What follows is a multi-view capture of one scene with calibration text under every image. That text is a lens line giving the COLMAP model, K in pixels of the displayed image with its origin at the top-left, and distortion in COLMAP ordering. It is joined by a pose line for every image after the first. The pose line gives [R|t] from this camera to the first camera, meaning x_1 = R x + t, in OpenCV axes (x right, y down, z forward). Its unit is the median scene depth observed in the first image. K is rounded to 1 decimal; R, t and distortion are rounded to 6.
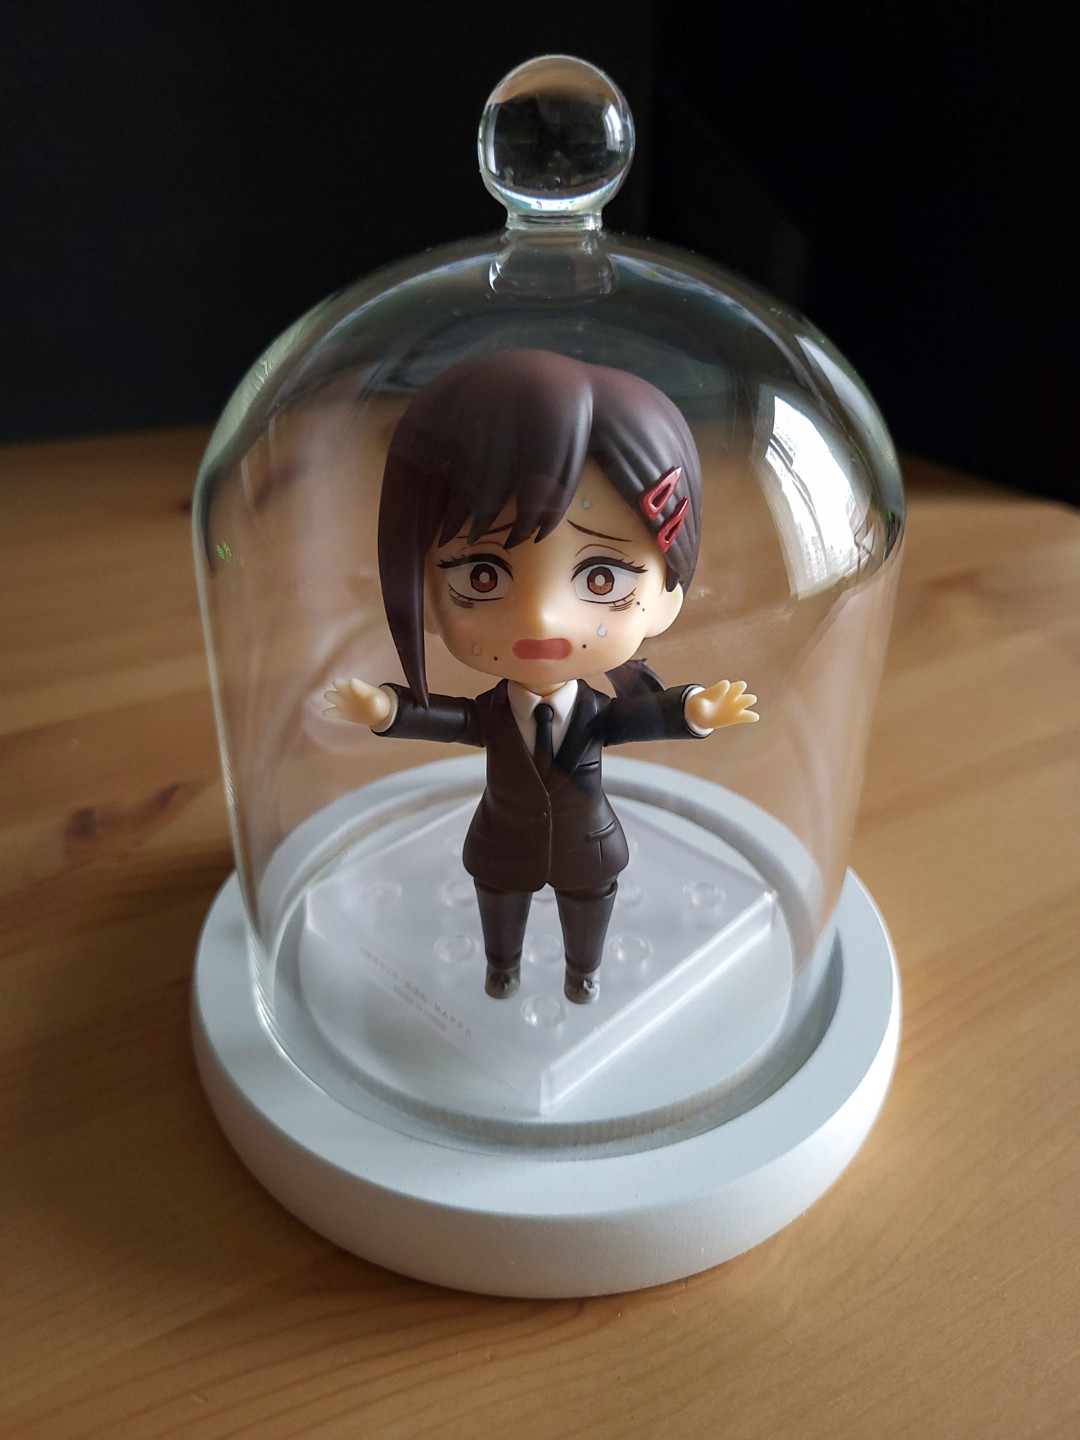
lens RADIAL K [[1089.3, 0, 585.3], [0, 1089.3, 719.8], [0, 0, 1]] dist [0.009980, -0.116555]
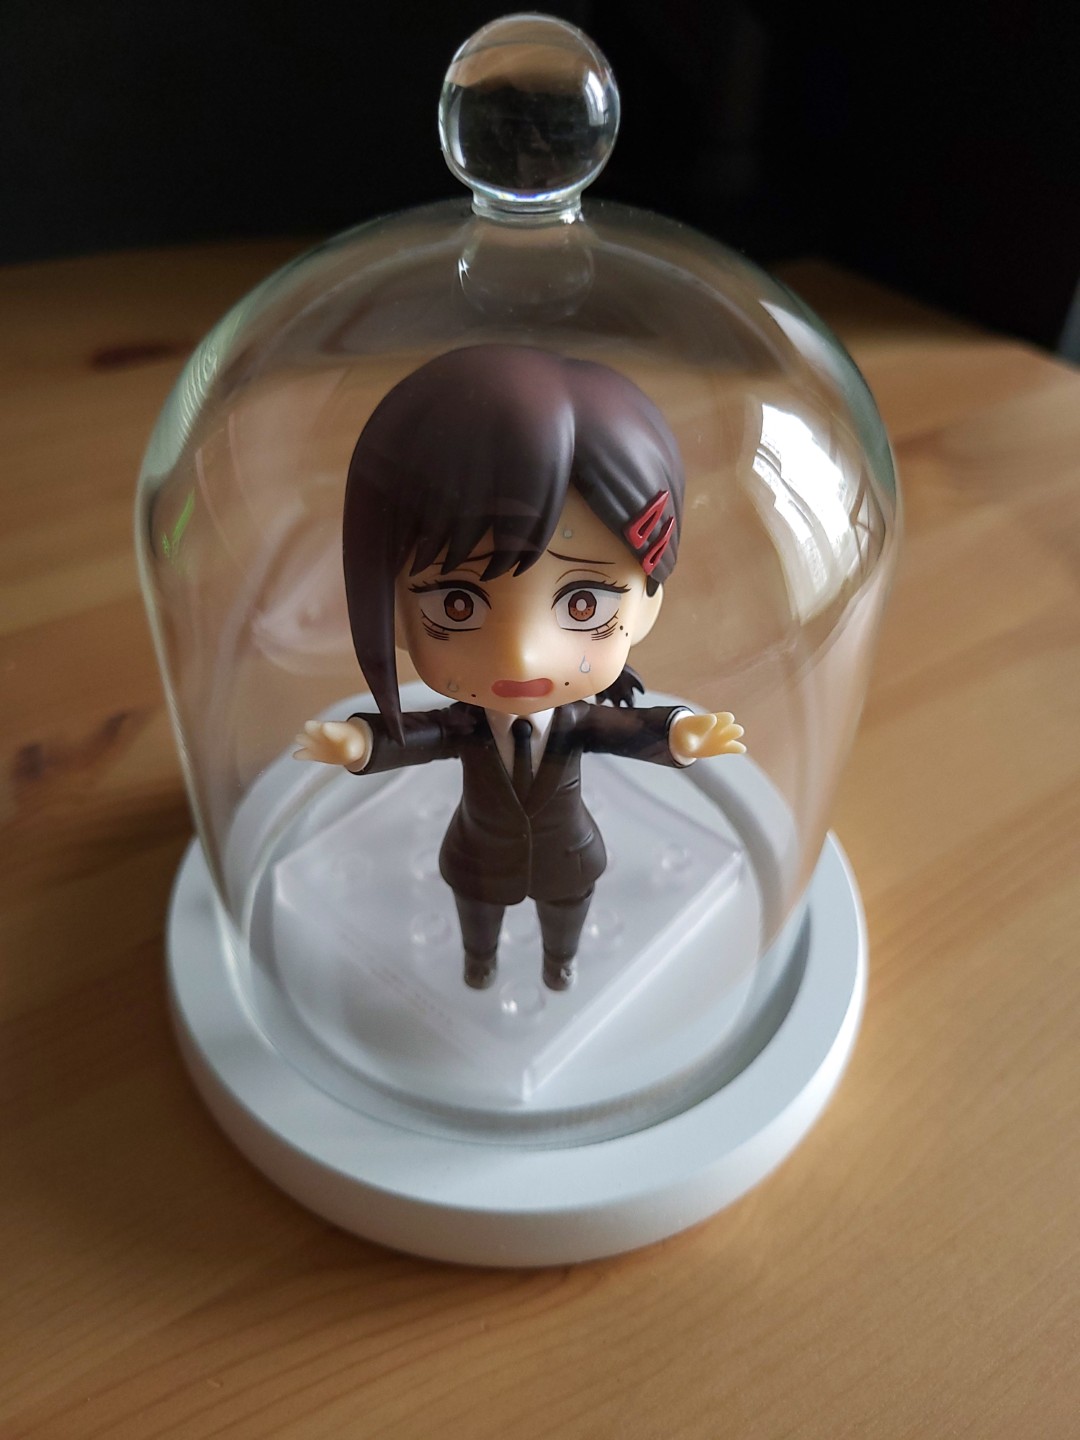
lens RADIAL K [[1096.6, 0, 541.5], [0, 1096.6, 511.5], [0, 0, 1]] dist [-0.007851, -0.066439]
pose [[0.998743, -0.016414, 0.047357, -0.064897], [0.008825, 0.987682, 0.156228, -0.356791], [-0.049338, -0.155613, 0.986585, 0.071929]]
